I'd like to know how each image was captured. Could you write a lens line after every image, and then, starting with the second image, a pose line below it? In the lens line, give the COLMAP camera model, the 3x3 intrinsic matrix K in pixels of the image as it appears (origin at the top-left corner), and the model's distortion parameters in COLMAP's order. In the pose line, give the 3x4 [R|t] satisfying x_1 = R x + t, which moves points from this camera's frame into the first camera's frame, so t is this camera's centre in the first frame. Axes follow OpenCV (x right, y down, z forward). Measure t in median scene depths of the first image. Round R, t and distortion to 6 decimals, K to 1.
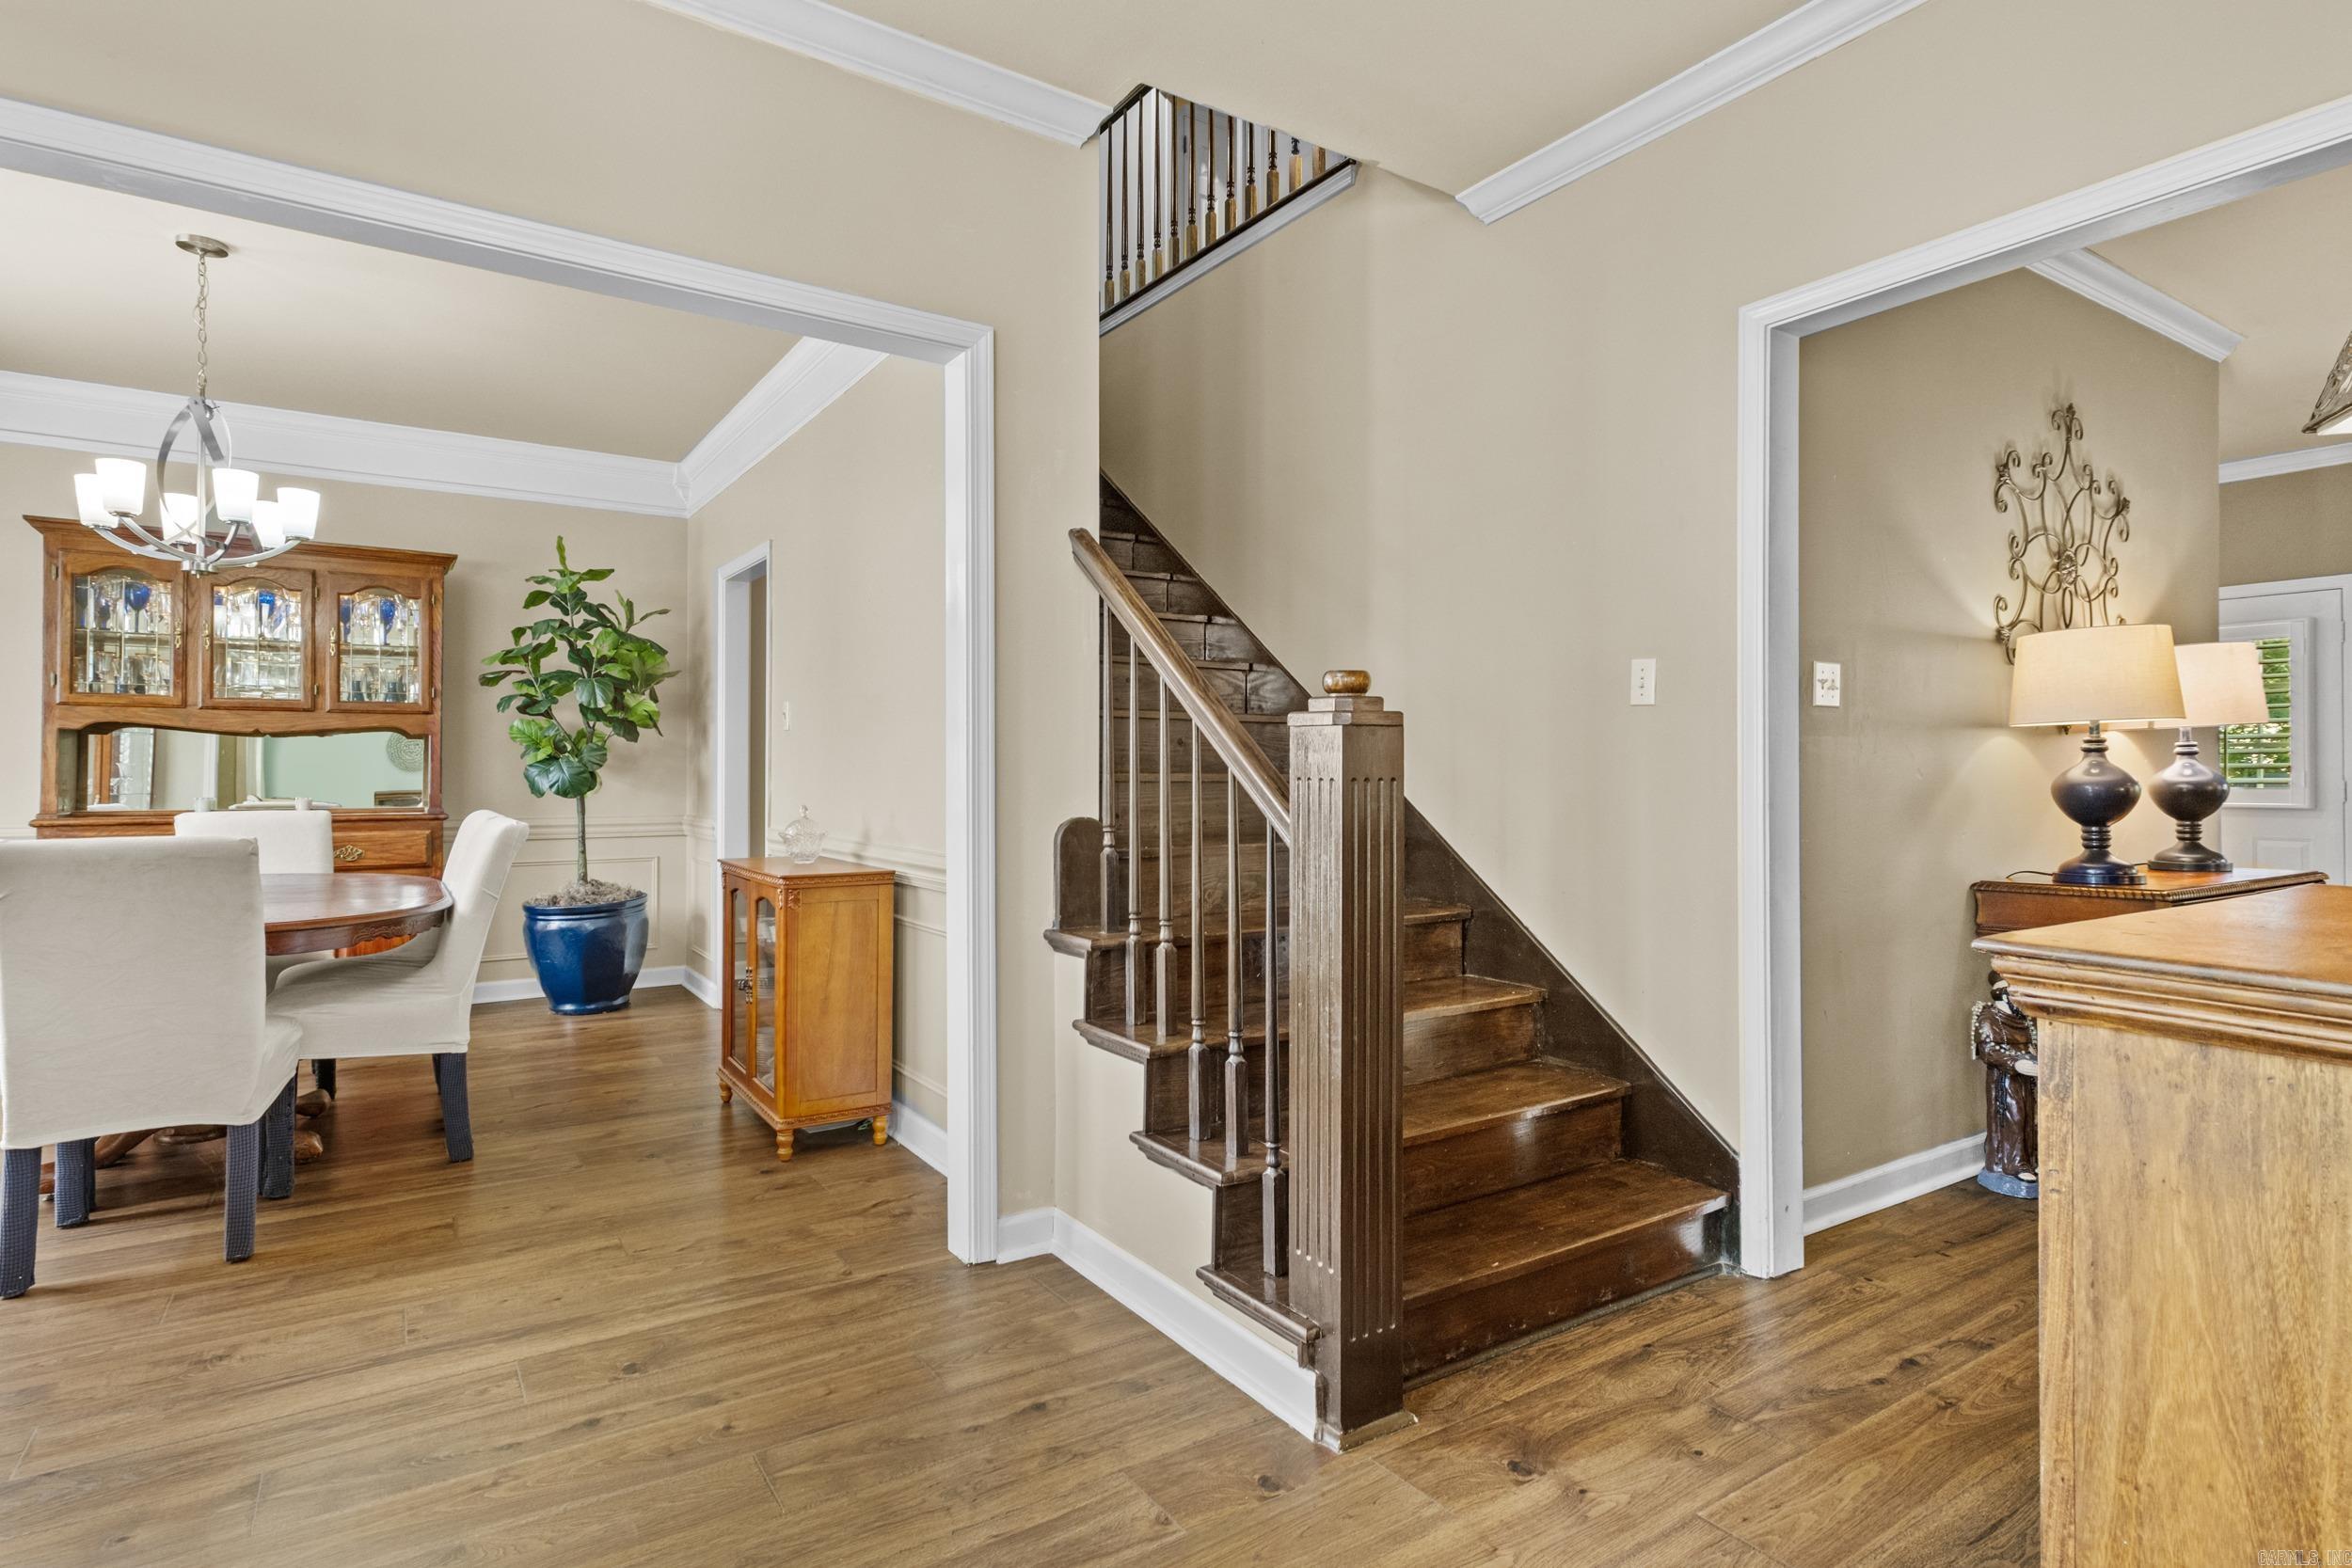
lens RADIAL K [[1188.7, 0, 1155.0], [0, 1188.7, 766.4], [0, 0, 1]] dist [0.006277, 0.003893]
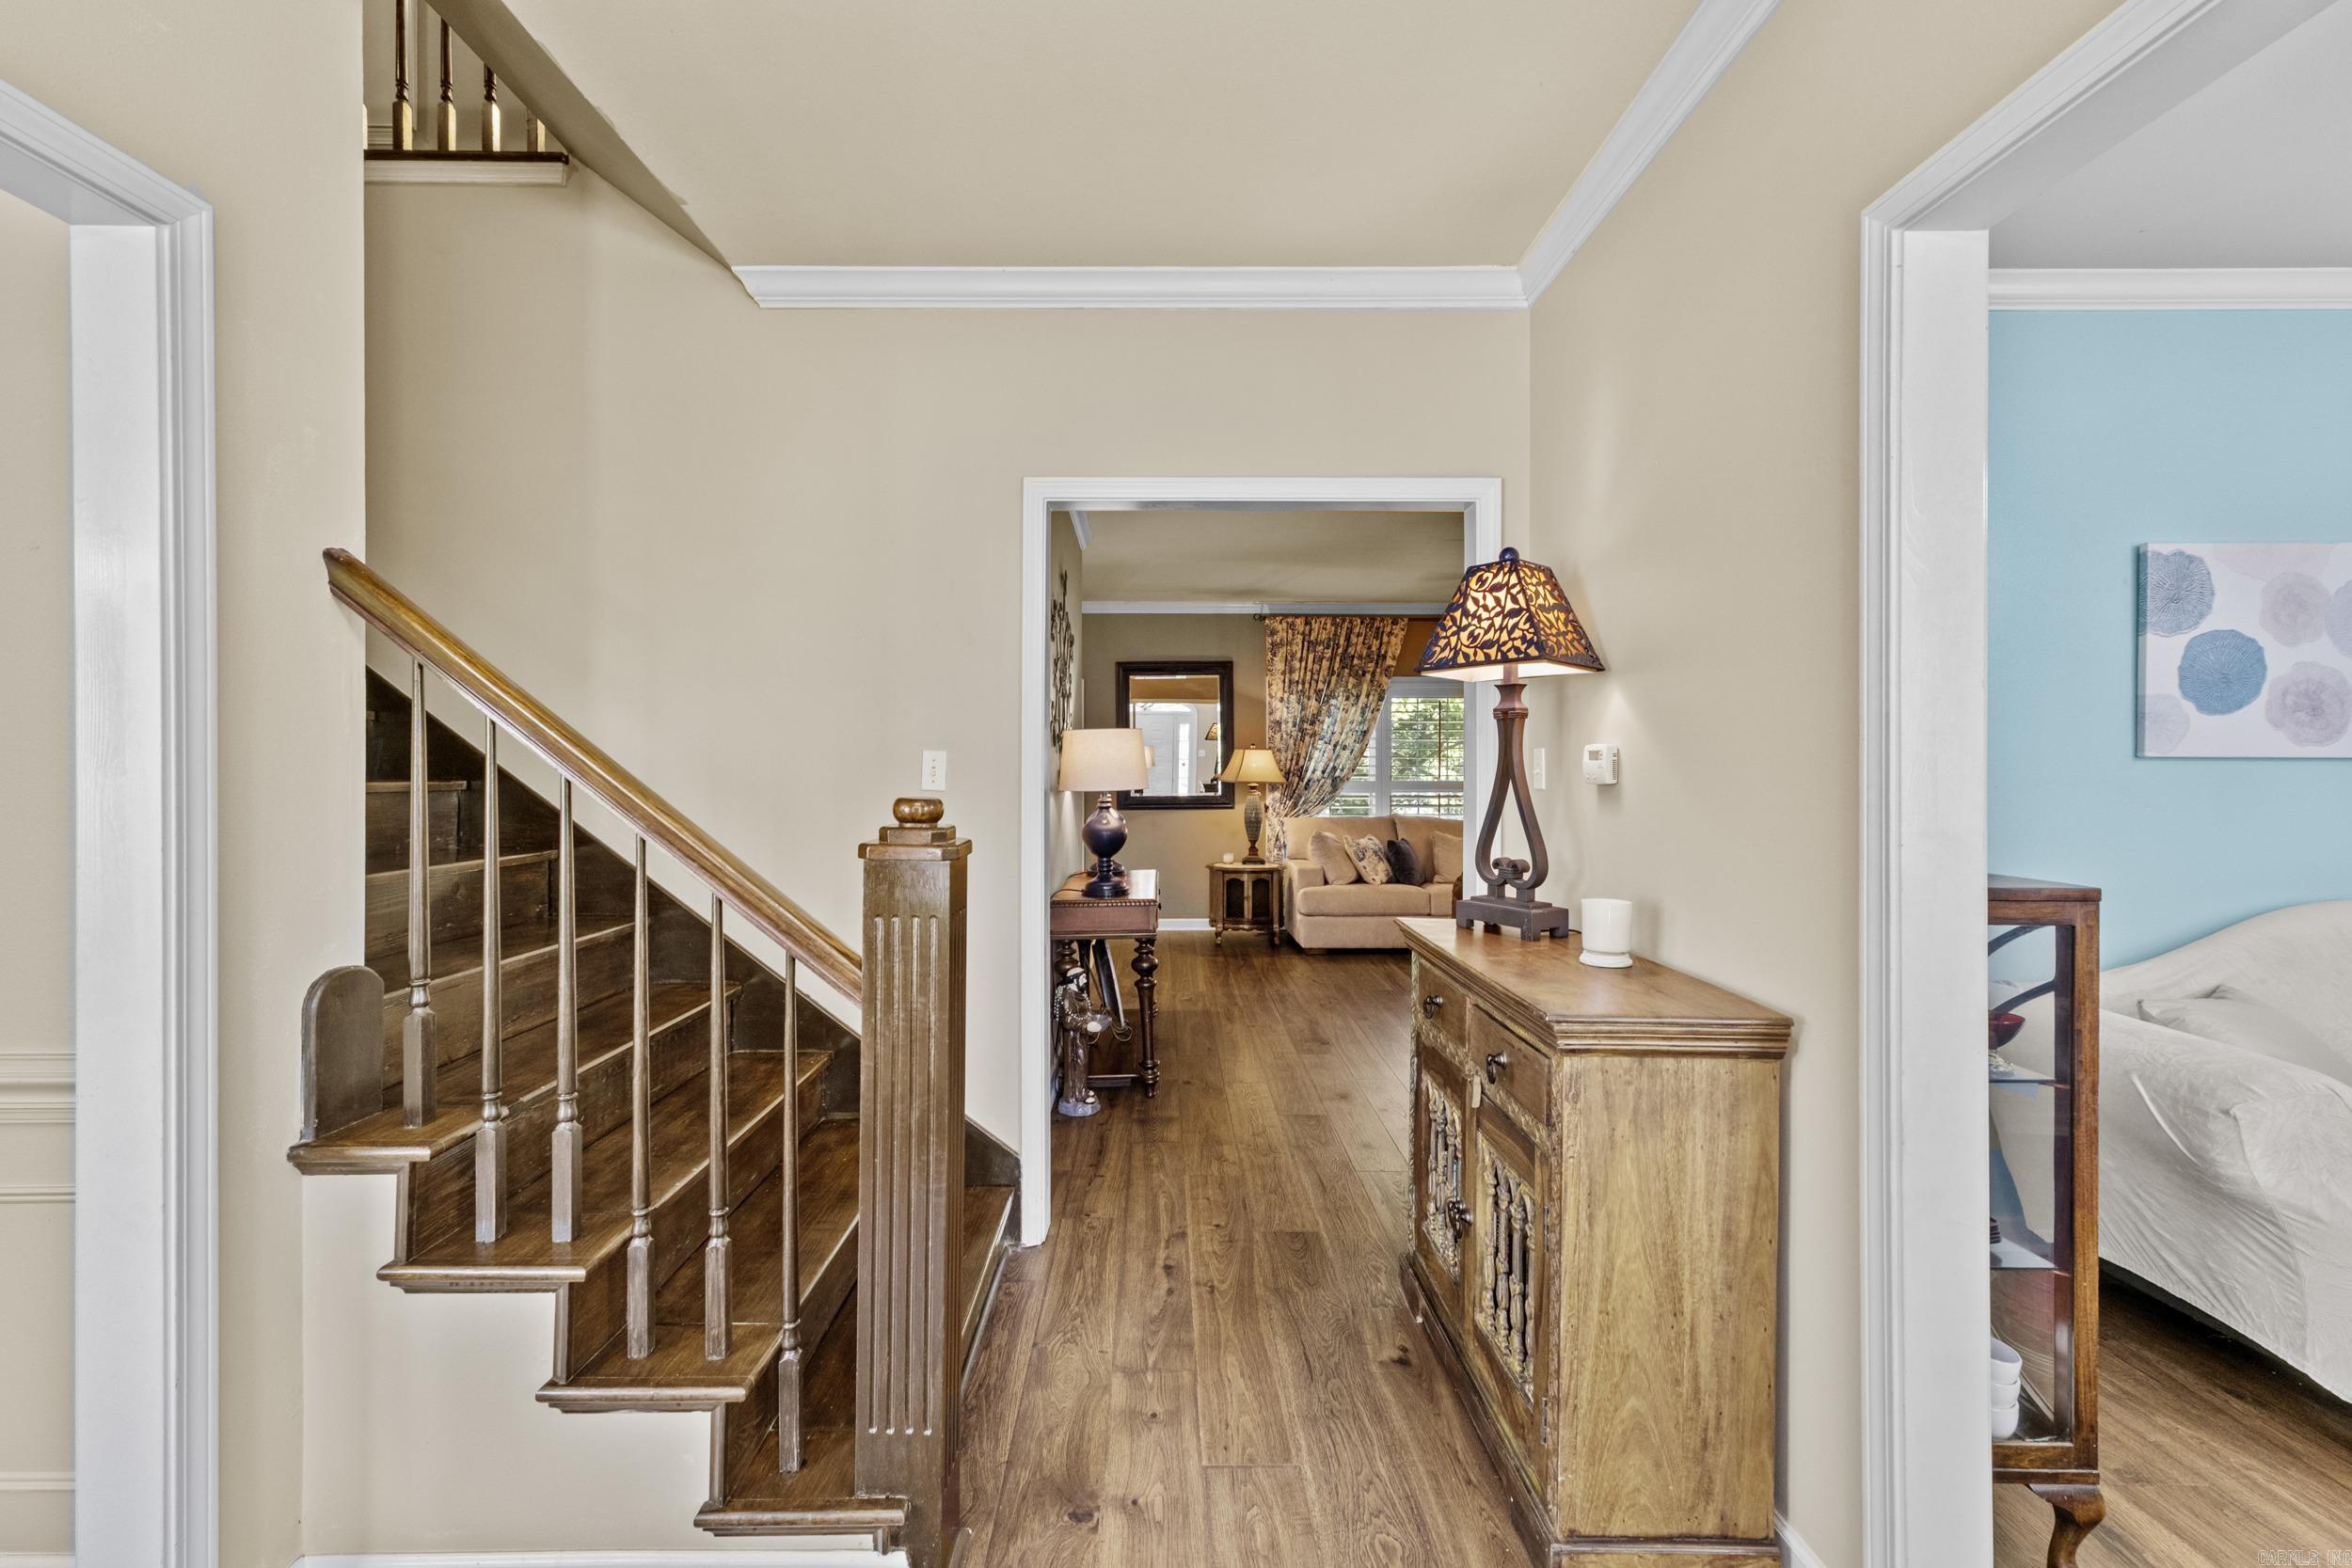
lens RADIAL K [[1022.9, 0, 1102.0], [0, 1022.9, 764.7], [0, 0, 1]] dist [0.011515, -0.000006]
pose [[0.544655, -0.005358, 0.838643, -0.489744], [-0.002842, 0.999962, 0.008235, -0.124523], [-0.838655, -0.006869, 0.544619, 0.462880]]
